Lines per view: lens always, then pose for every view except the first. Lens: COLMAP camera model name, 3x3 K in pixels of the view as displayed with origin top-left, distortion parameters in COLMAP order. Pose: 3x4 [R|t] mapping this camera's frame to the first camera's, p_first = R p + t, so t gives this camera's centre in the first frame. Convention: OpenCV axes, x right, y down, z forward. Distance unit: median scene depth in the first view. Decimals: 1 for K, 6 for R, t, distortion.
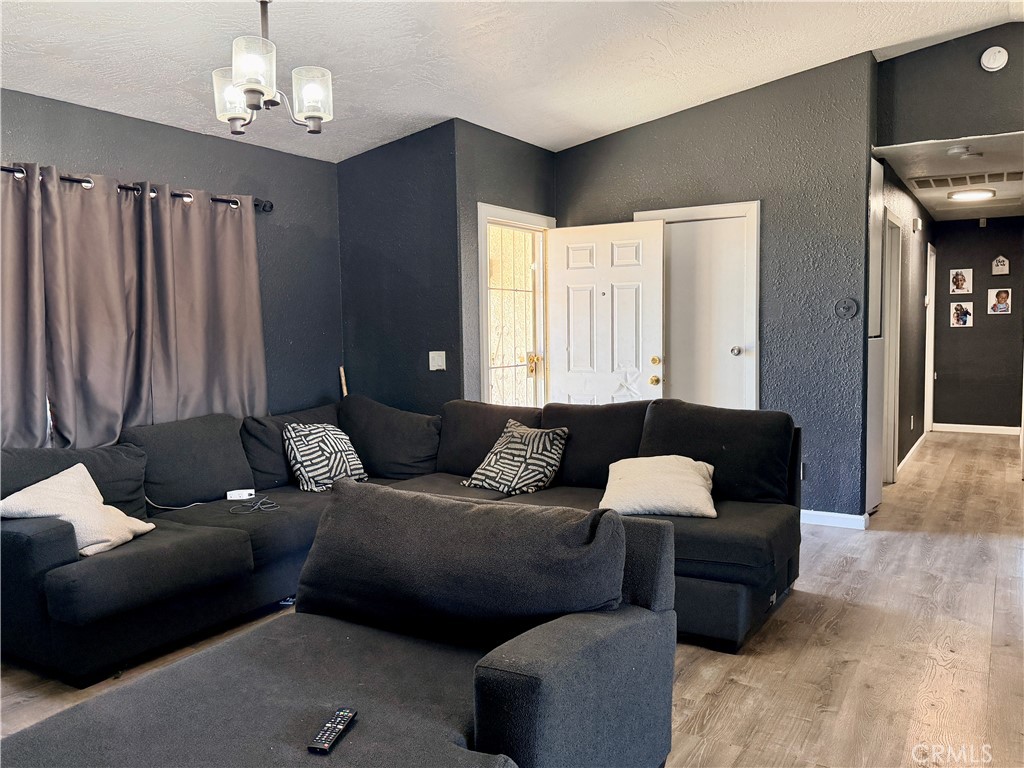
lens RADIAL K [[837.9, 0, 512.0], [0, 837.9, 384.0], [0, 0, 1]] dist [0.171852, -0.312590]
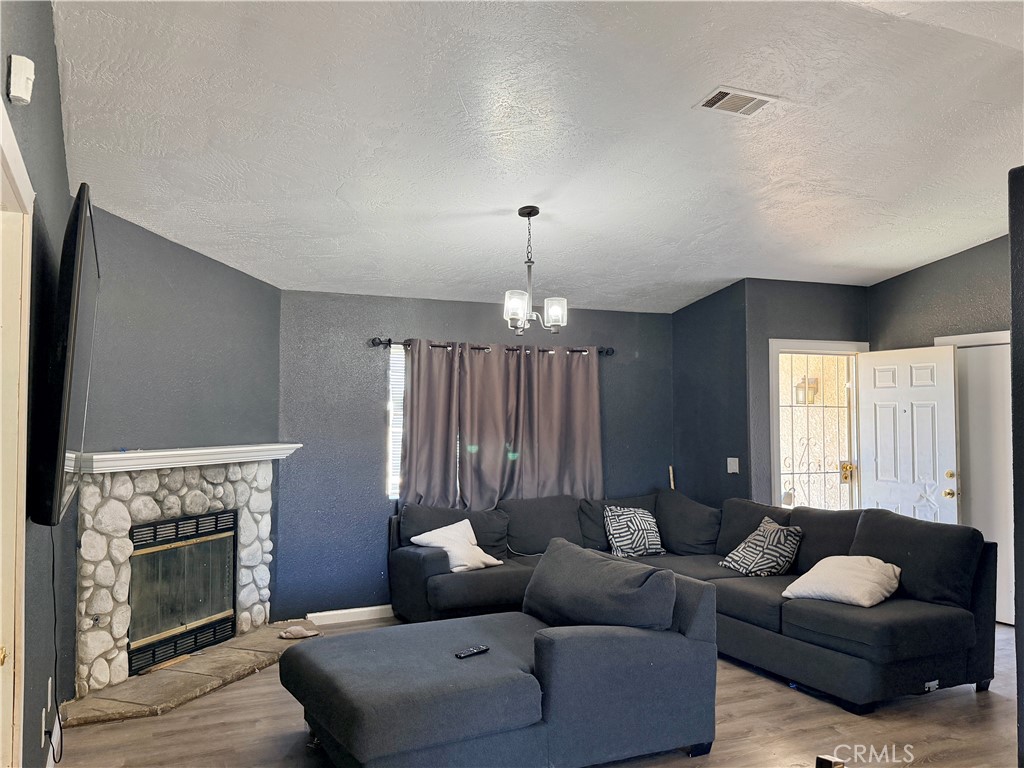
lens RADIAL K [[837.9, 0, 512.0], [0, 837.9, 384.0], [0, 0, 1]] dist [0.171852, -0.312590]
pose [[0.829054, -0.008654, -0.559102, 0.396278], [-0.049853, 0.994755, -0.089320, -0.022095], [0.556942, 0.101924, 0.824274, -0.268169]]
